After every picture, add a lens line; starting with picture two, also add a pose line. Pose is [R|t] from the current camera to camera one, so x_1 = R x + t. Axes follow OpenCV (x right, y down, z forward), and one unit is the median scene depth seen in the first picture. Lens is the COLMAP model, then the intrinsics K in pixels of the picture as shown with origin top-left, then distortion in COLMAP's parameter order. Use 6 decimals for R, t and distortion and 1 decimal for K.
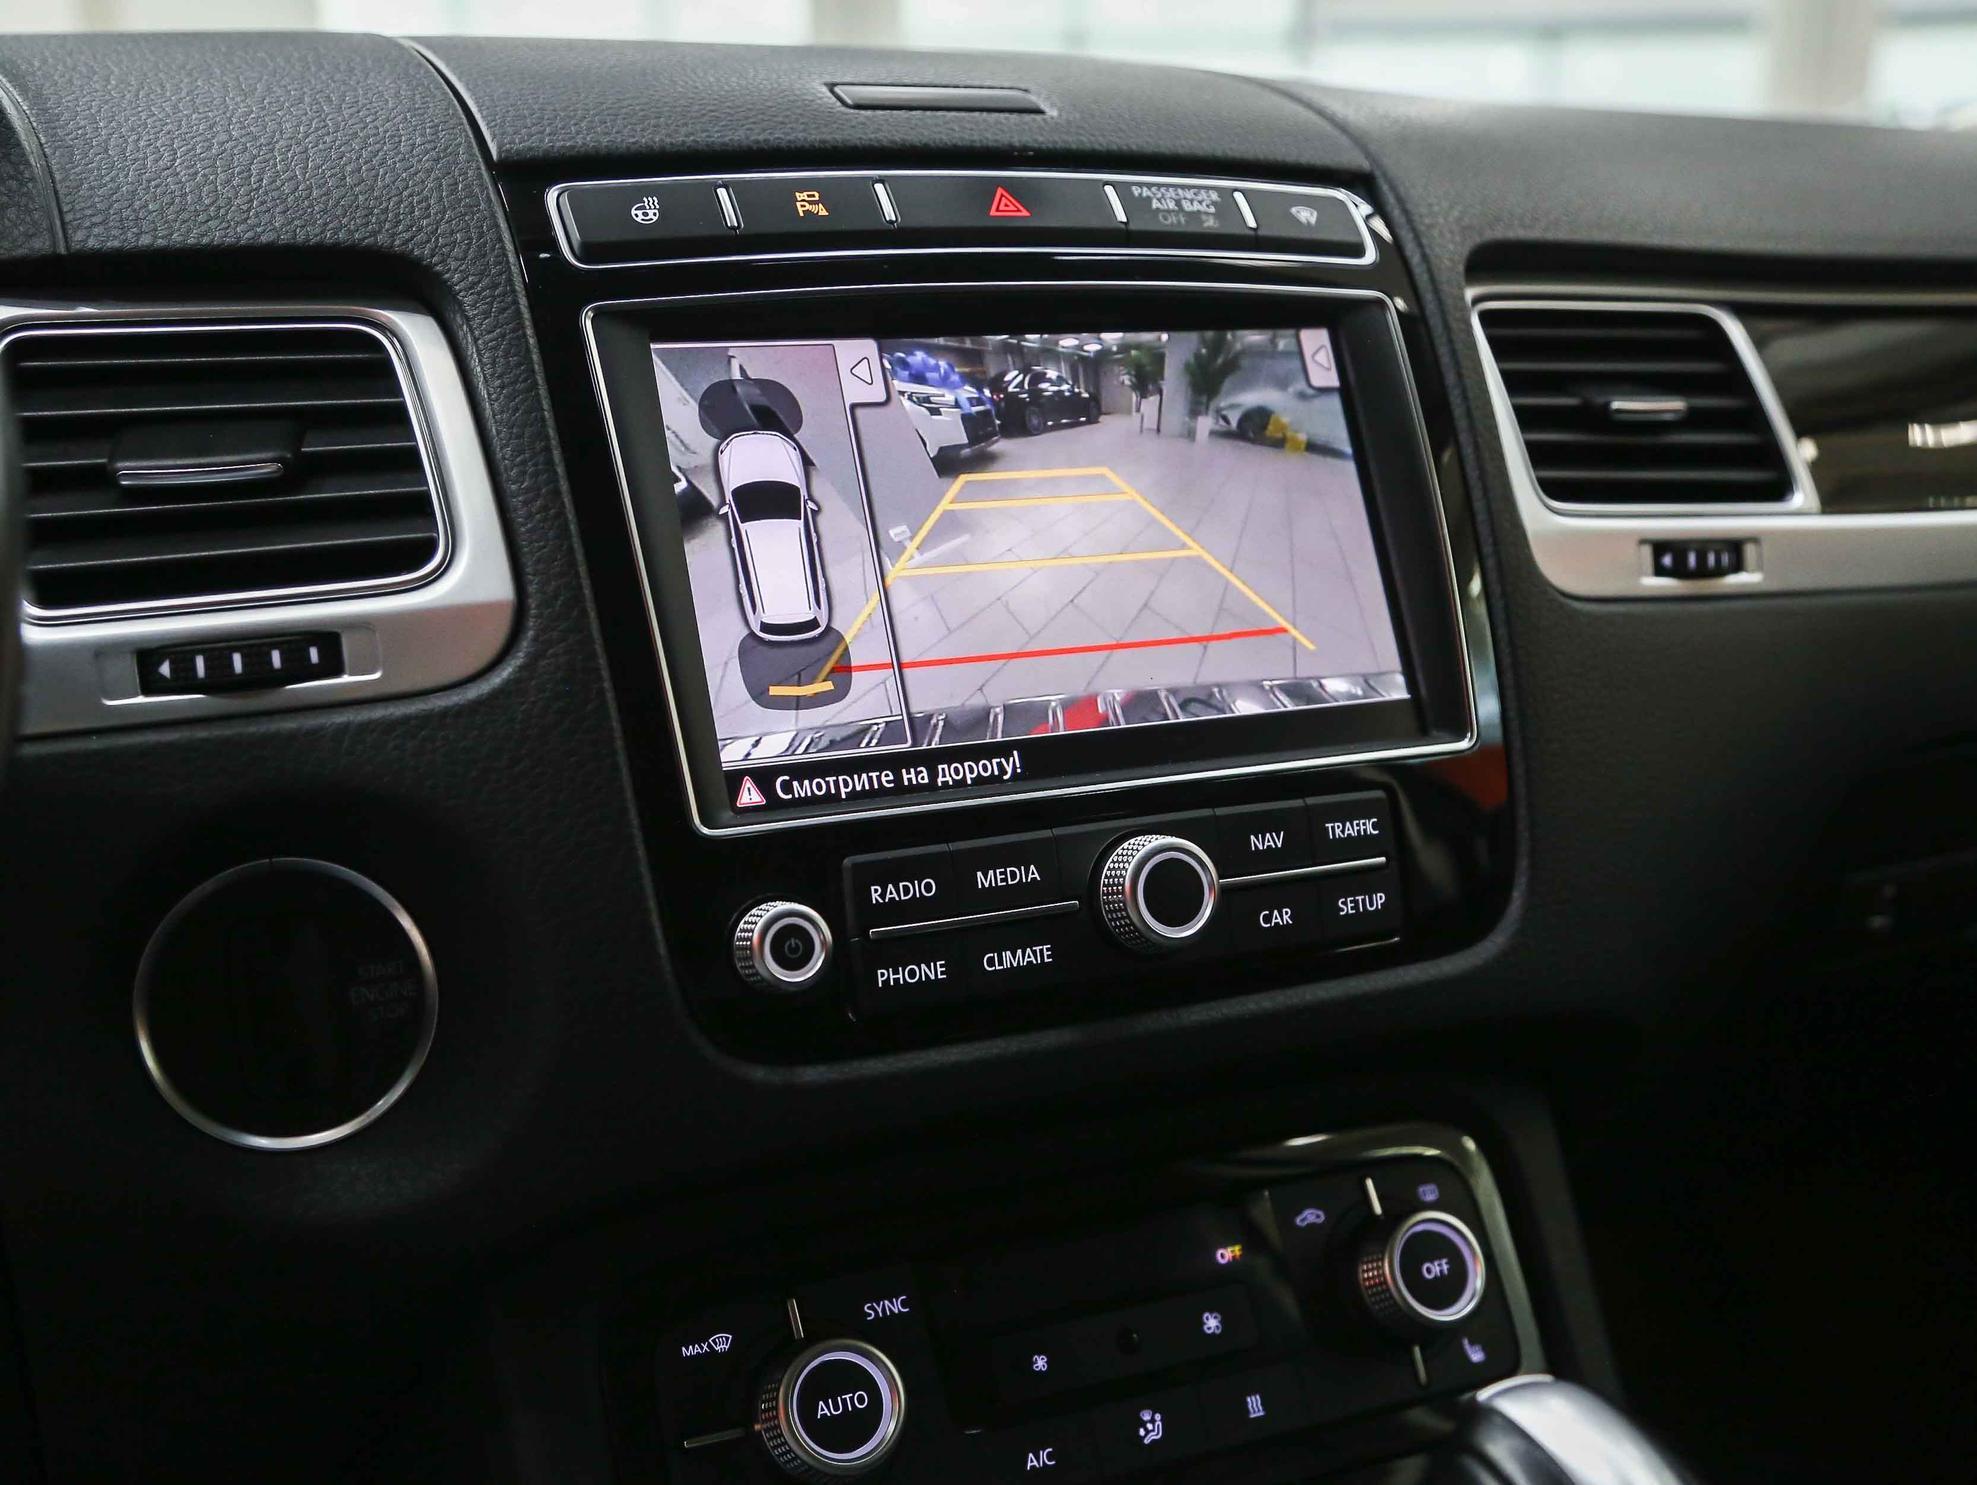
lens RADIAL K [[2308.8, 0, 988.5], [0, 2308.8, 742.5], [0, 0, 1]] dist [-0.067896, -0.005704]
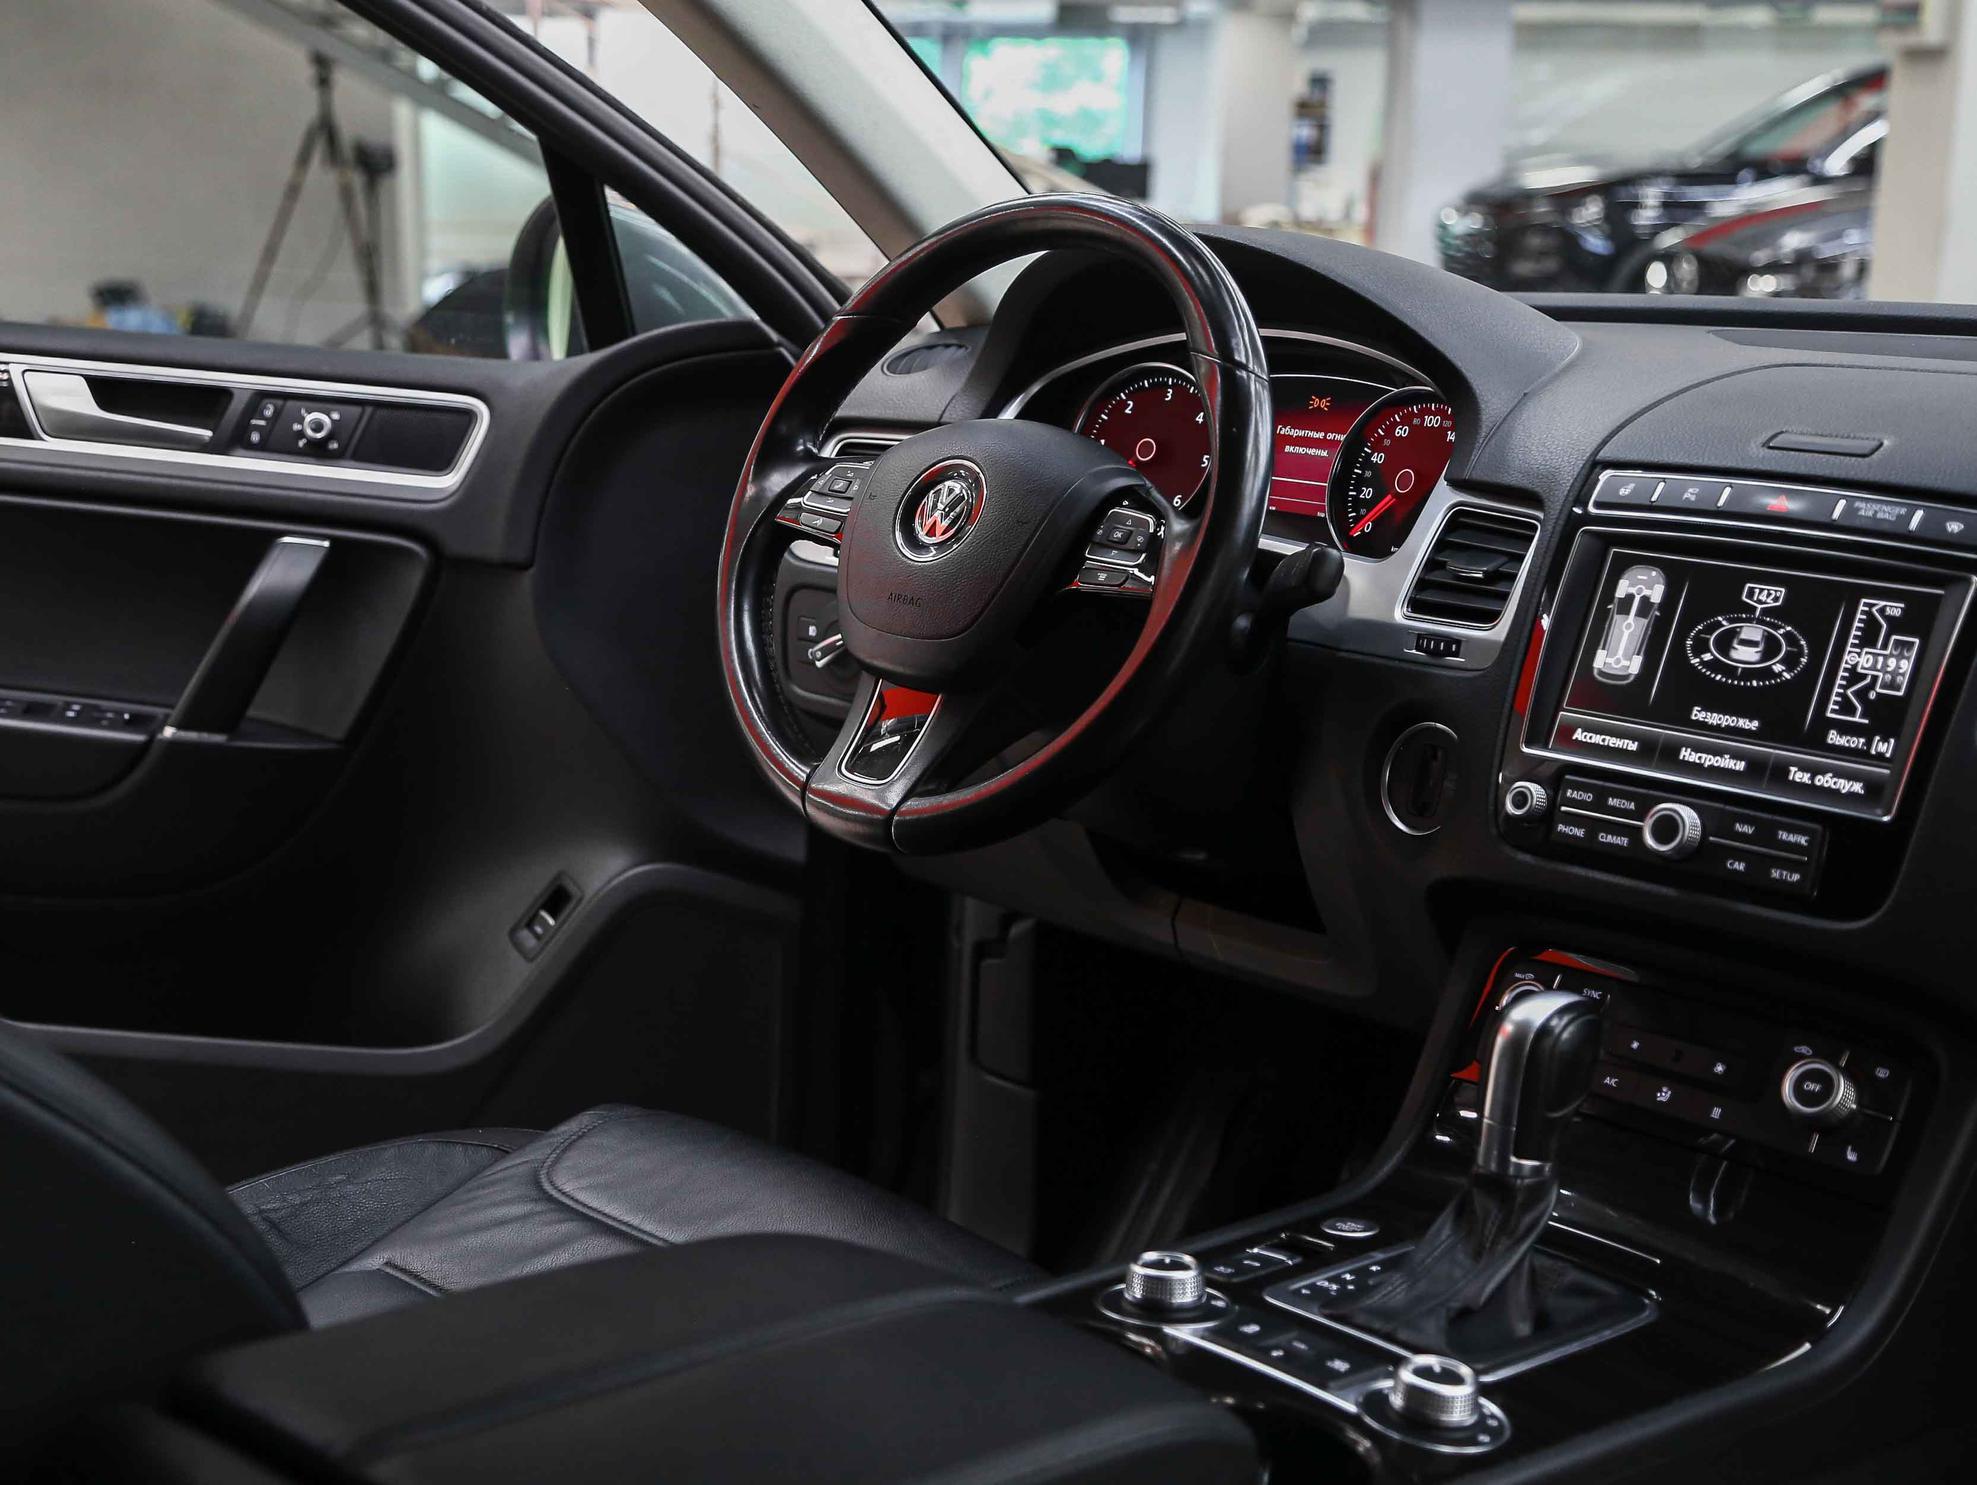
lens RADIAL K [[2914.8, 0, 988.5], [0, 2914.8, 742.5], [0, 0, 1]] dist [0.119970, -0.019649]
pose [[0.318582, 0.208556, -0.924667, 2.292522], [-0.211988, 0.966464, 0.144945, -0.265619], [0.923887, 0.149841, 0.352110, -0.545739]]
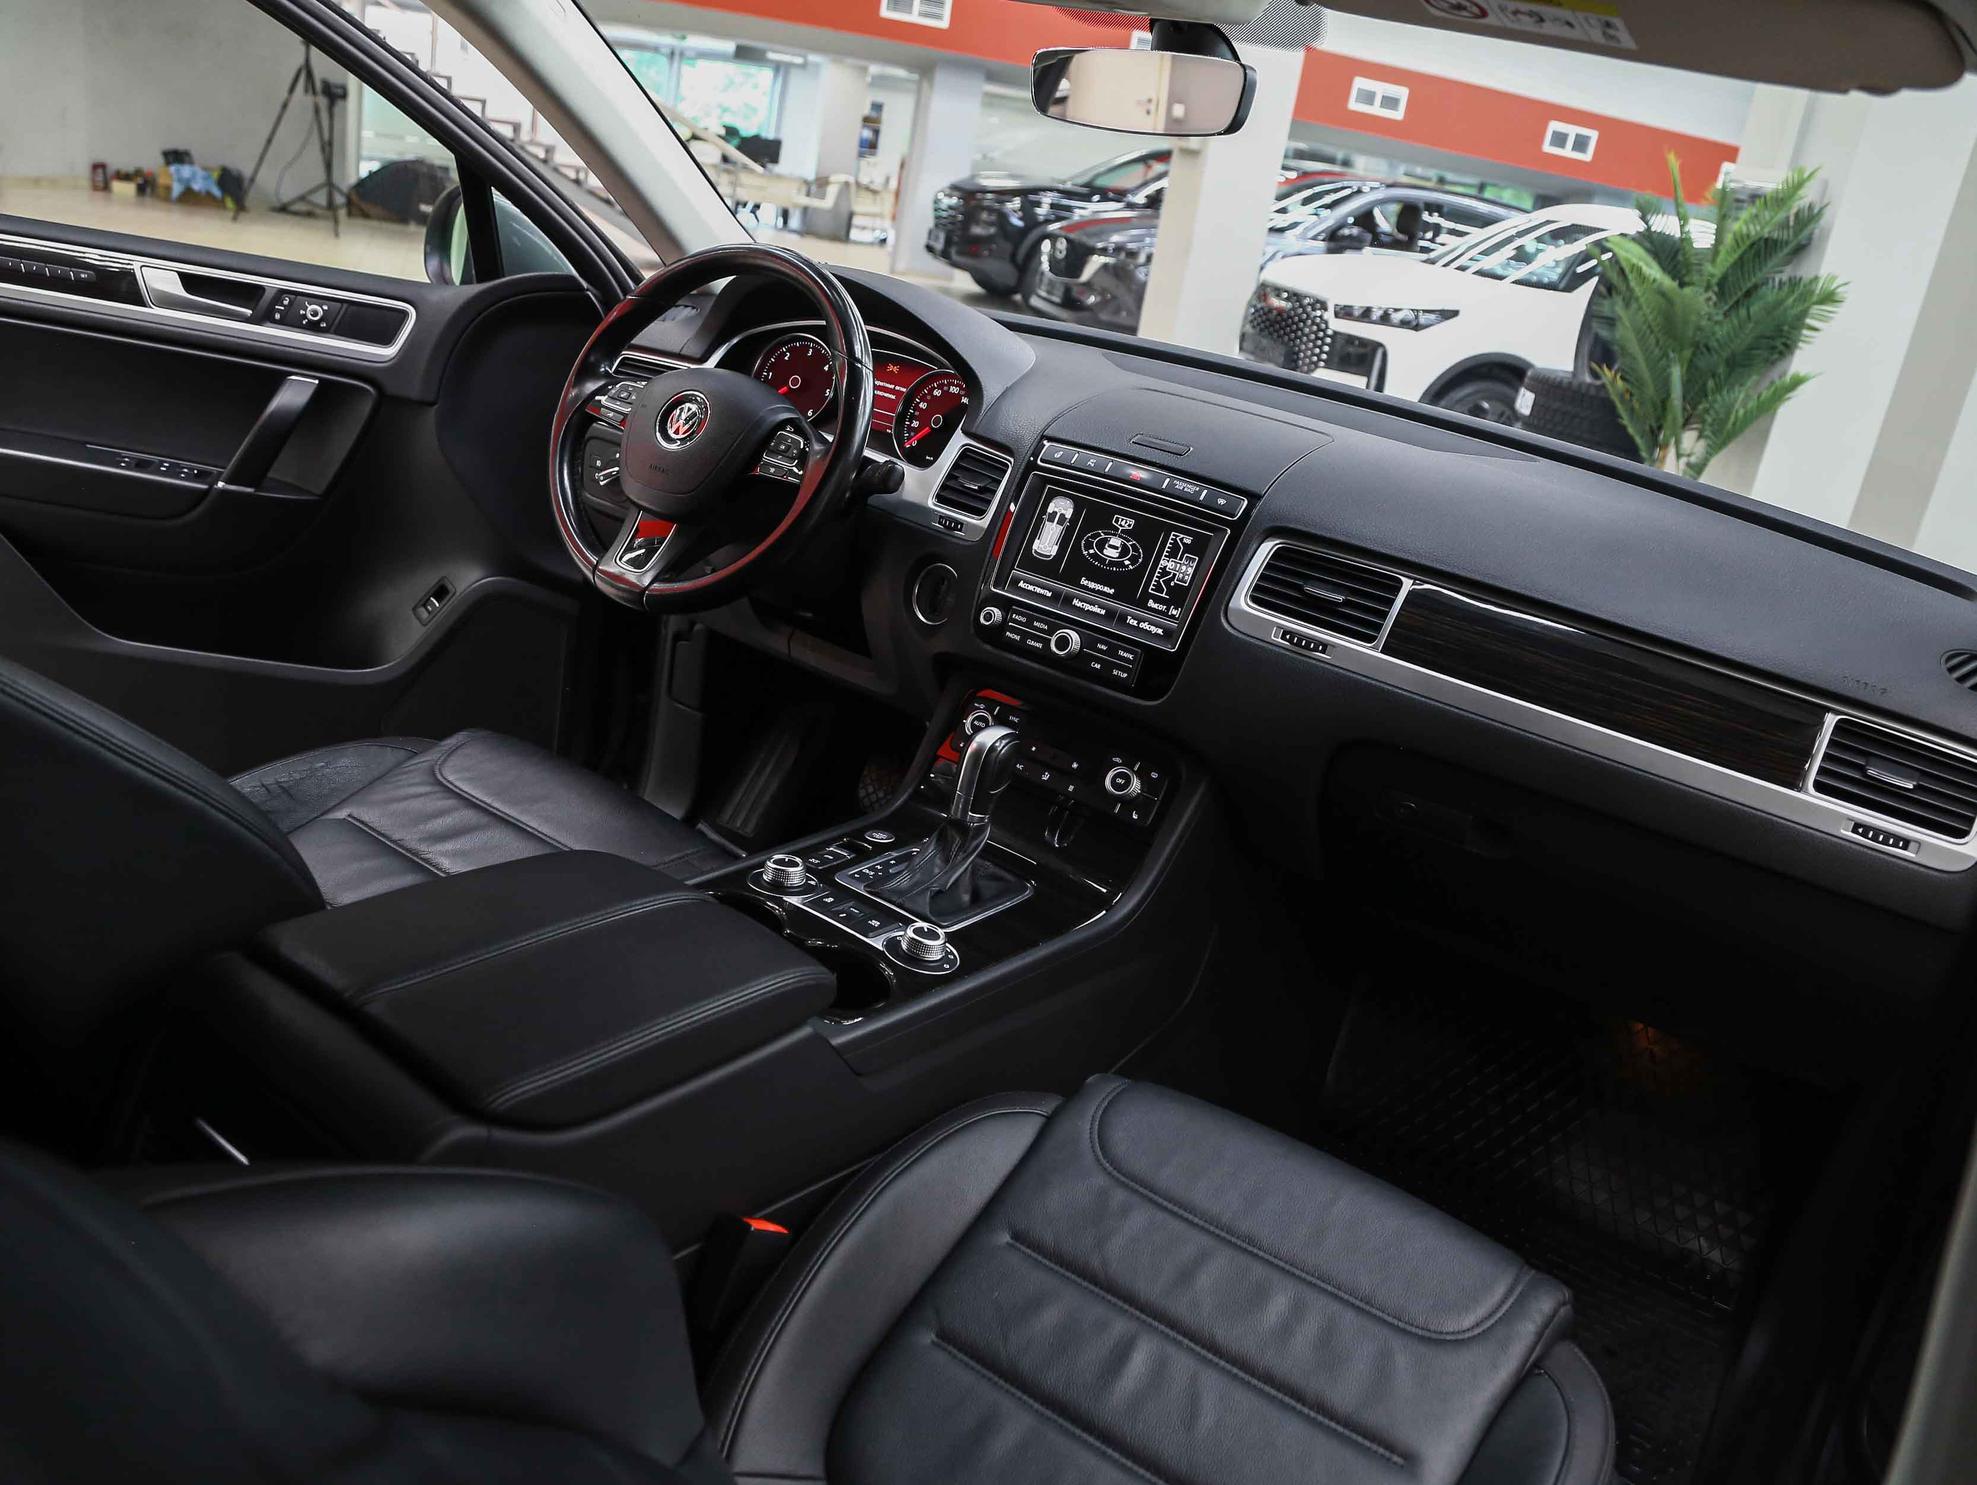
lens RADIAL K [[1559.6, 0, 988.5], [0, 1559.6, 742.5], [0, 0, 1]] dist [-0.129275, 0.092105]
pose [[0.477963, 0.393319, -0.785399, 2.165203], [-0.329698, 0.909101, 0.254626, -0.418756], [0.814157, 0.137243, 0.564193, -0.626679]]
